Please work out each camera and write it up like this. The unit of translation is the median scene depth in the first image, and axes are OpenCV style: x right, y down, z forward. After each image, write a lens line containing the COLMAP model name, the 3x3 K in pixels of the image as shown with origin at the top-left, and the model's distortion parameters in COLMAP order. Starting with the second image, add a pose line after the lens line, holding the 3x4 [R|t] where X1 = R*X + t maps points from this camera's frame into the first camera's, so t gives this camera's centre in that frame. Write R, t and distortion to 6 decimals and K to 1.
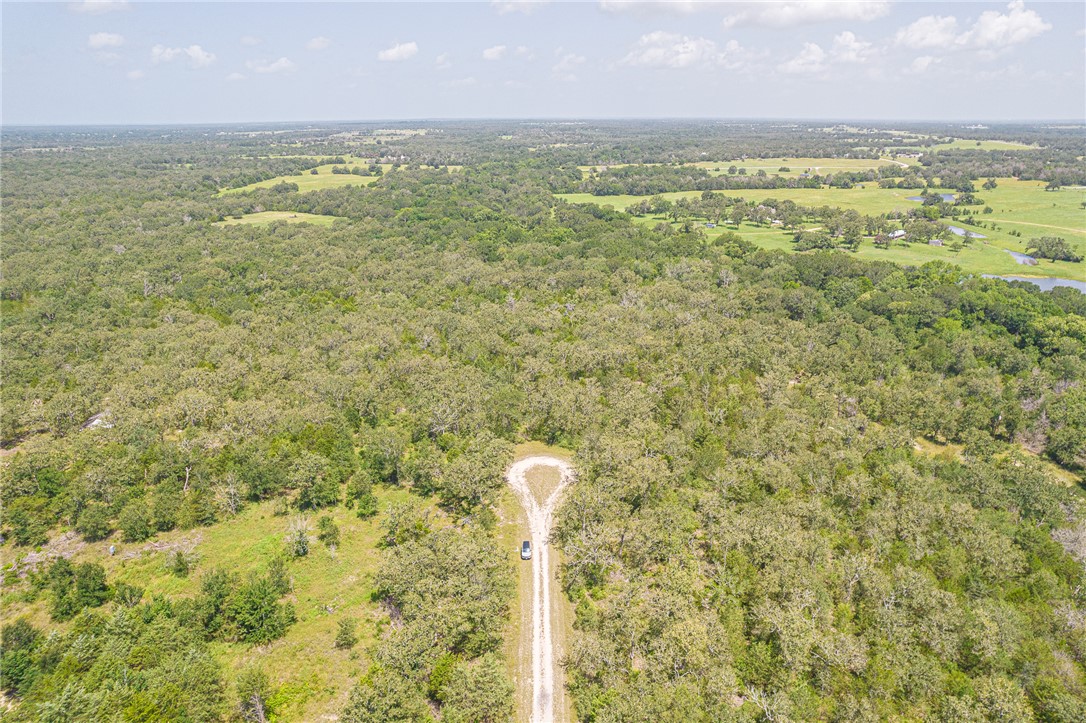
lens RADIAL K [[682.3, 0, 542.0], [0, 682.3, 361.0], [0, 0, 1]] dist [0.000291, 0.001801]
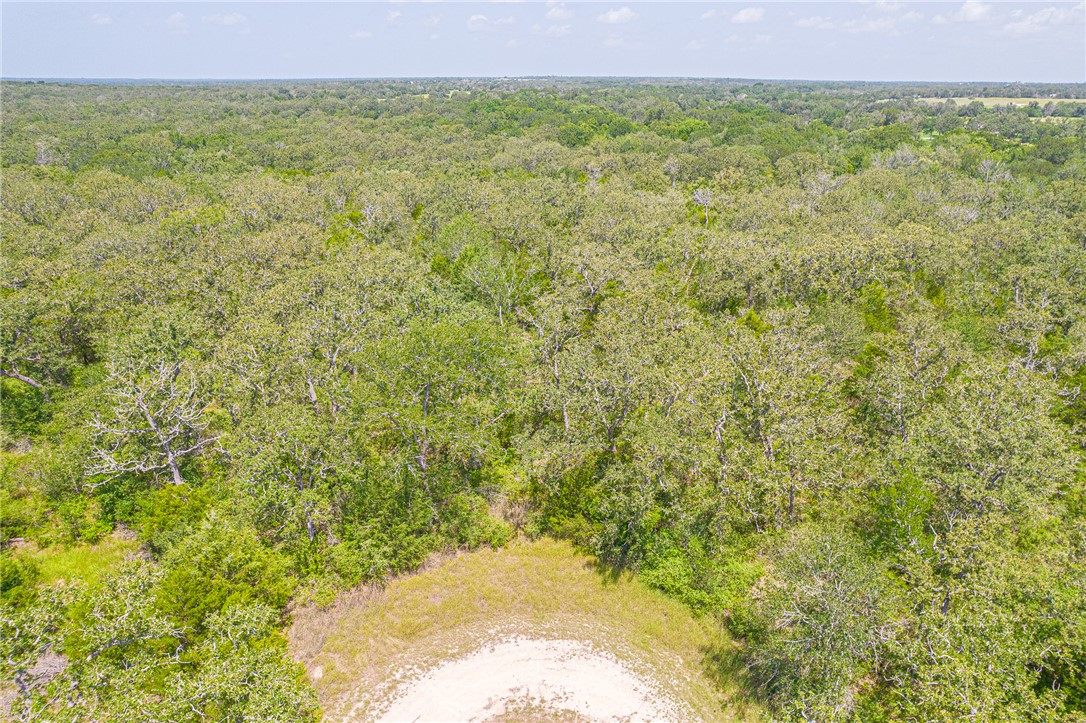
lens RADIAL K [[682.3, 0, 542.2], [0, 682.3, 363.1], [0, 0, 1]] dist [0.000291, 0.001801]
pose [[0.984420, 0.068248, -0.162049, 0.021642], [-0.059538, 0.996539, 0.058015, 0.039229], [0.165447, -0.047463, 0.985076, 0.757767]]
